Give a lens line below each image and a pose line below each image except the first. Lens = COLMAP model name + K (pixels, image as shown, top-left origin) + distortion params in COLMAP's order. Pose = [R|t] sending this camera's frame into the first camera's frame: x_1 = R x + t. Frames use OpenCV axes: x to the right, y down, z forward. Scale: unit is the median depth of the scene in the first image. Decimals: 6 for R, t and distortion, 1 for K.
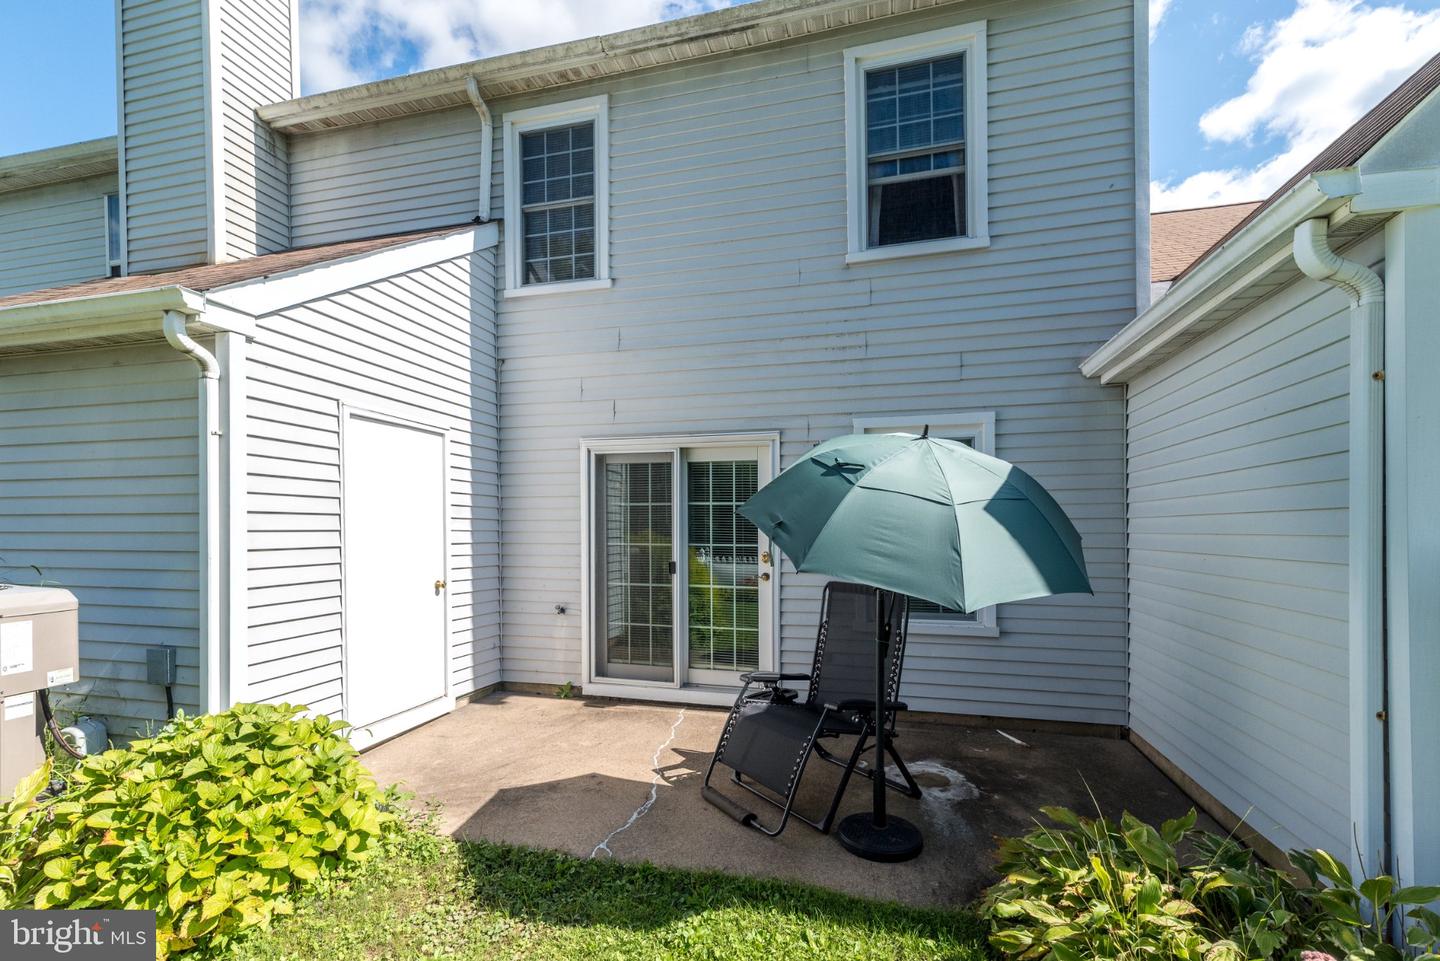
lens RADIAL K [[625.5, 0, 706.4], [0, 625.5, 540.6], [0, 0, 1]] dist [0.004915, 0.001978]
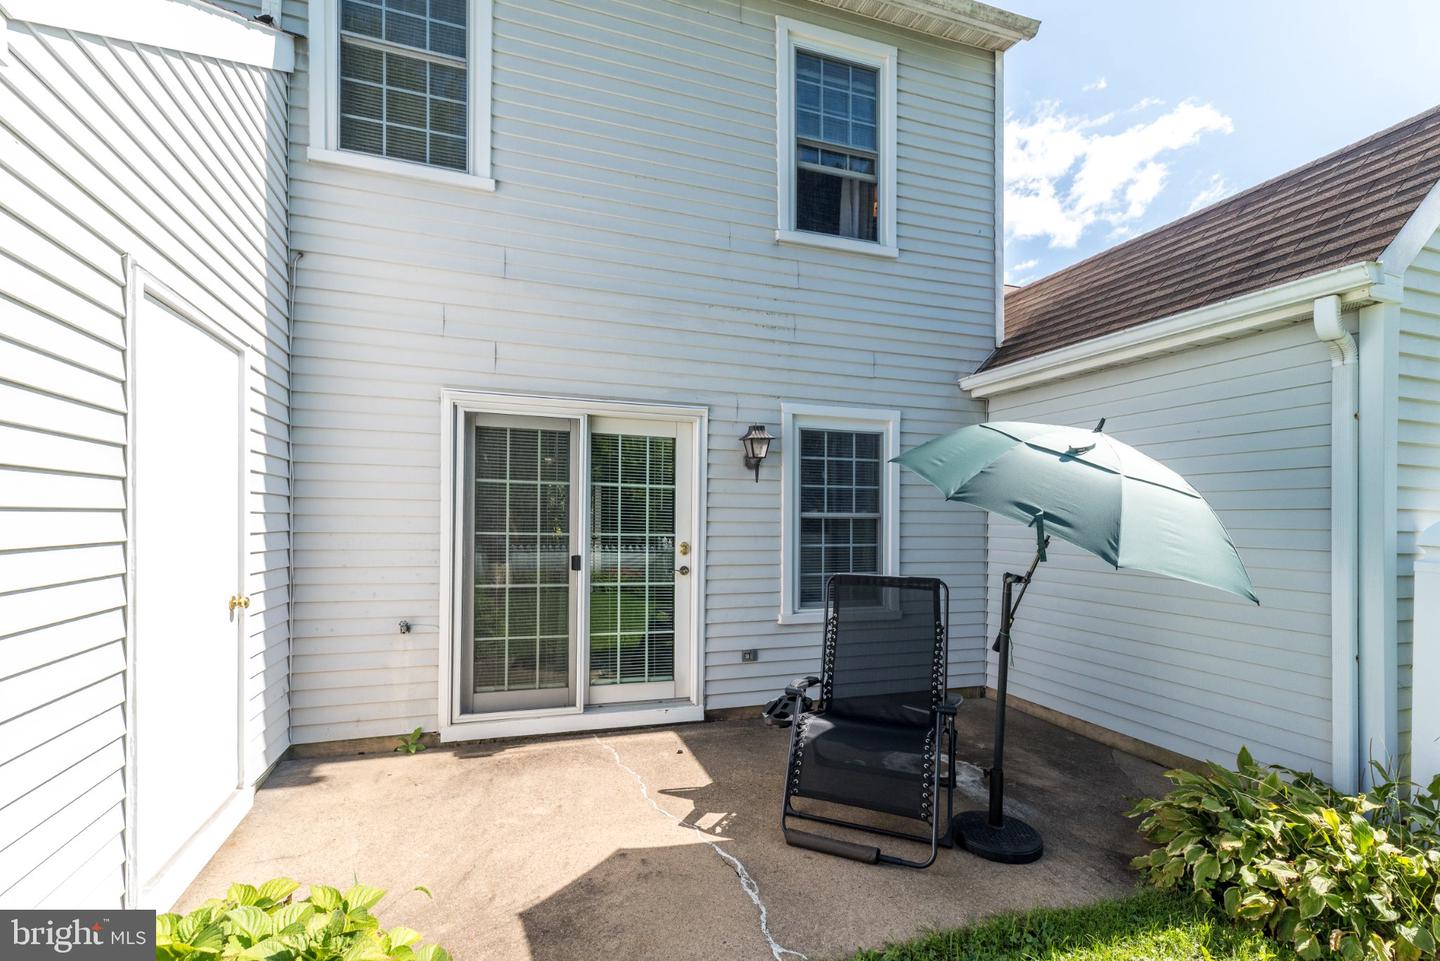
lens RADIAL K [[625.5, 0, 712.5], [0, 625.5, 524.2], [0, 0, 1]] dist [0.004915, 0.001978]
pose [[0.837030, 0.006256, 0.547122, -0.359895], [-0.003126, 0.999973, -0.006652, -0.001858], [-0.547149, 0.003858, 0.837026, 0.243650]]
